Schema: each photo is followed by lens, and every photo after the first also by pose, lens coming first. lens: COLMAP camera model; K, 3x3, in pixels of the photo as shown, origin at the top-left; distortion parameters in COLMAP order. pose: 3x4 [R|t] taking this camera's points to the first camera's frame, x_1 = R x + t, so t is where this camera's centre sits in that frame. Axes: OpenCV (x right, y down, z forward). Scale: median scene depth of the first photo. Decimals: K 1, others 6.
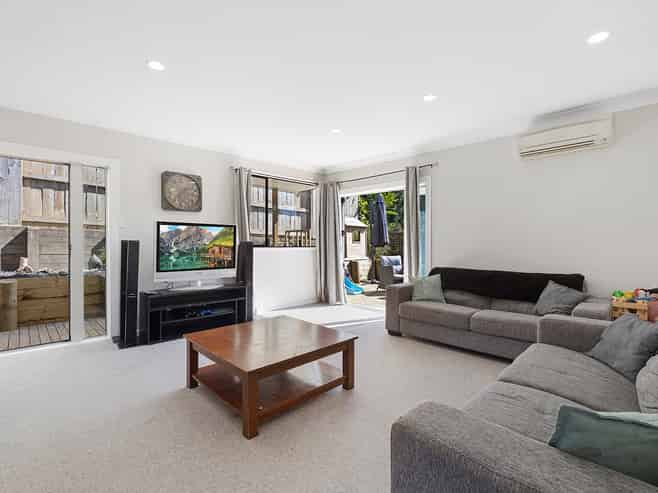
lens RADIAL K [[317.5, 0, 327.4], [0, 317.5, 243.8], [0, 0, 1]] dist [-0.004508, 0.000490]
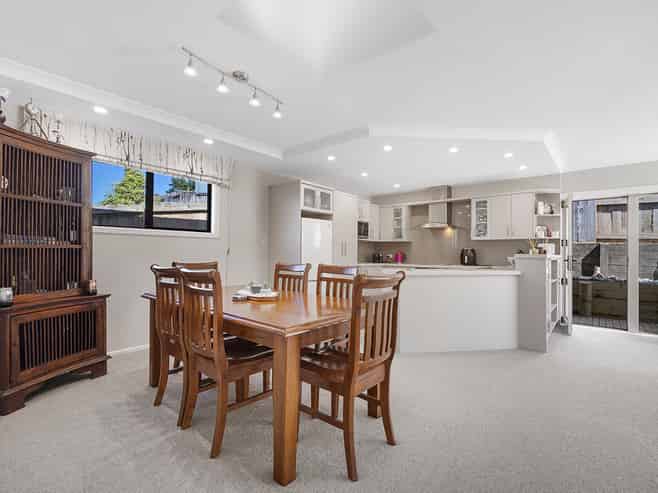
lens RADIAL K [[317.5, 0, 328.8], [0, 317.5, 251.1], [0, 0, 1]] dist [-0.004508, 0.000490]
pose [[0.086856, -0.007087, -0.996196, 0.254420], [-0.007662, 0.999940, -0.007782, -0.002186], [0.996191, 0.008309, 0.086797, -0.227014]]
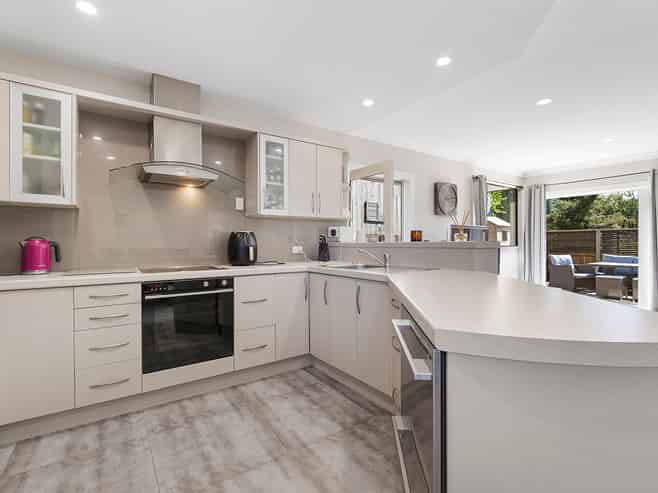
lens RADIAL K [[317.5, 0, 329.3], [0, 317.5, 242.5], [0, 0, 1]] dist [-0.004508, 0.000490]
pose [[0.986391, -0.005027, -0.164338, -0.547701], [0.004616, 0.999985, -0.002882, -0.001869], [0.164350, 0.002084, 0.986400, -0.170390]]
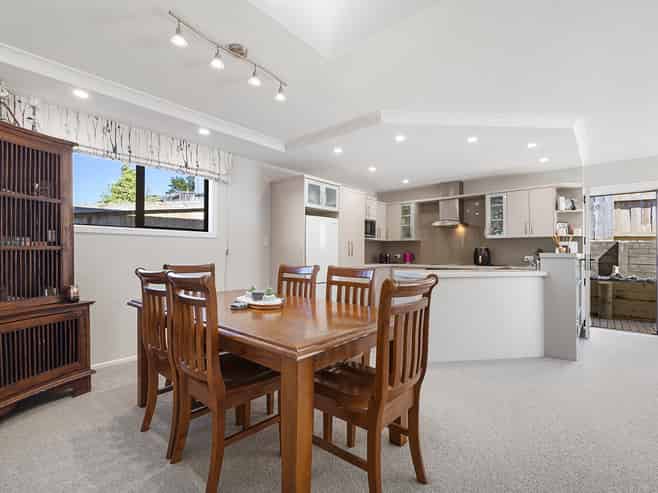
lens RADIAL K [[317.5, 0, 328.4], [0, 317.5, 252.4], [0, 0, 1]] dist [-0.004508, 0.000490]
pose [[0.084397, -0.004658, -0.996421, 0.191179], [-0.001278, 0.999988, -0.004783, -0.002165], [0.996431, 0.001677, 0.084390, -0.237054]]
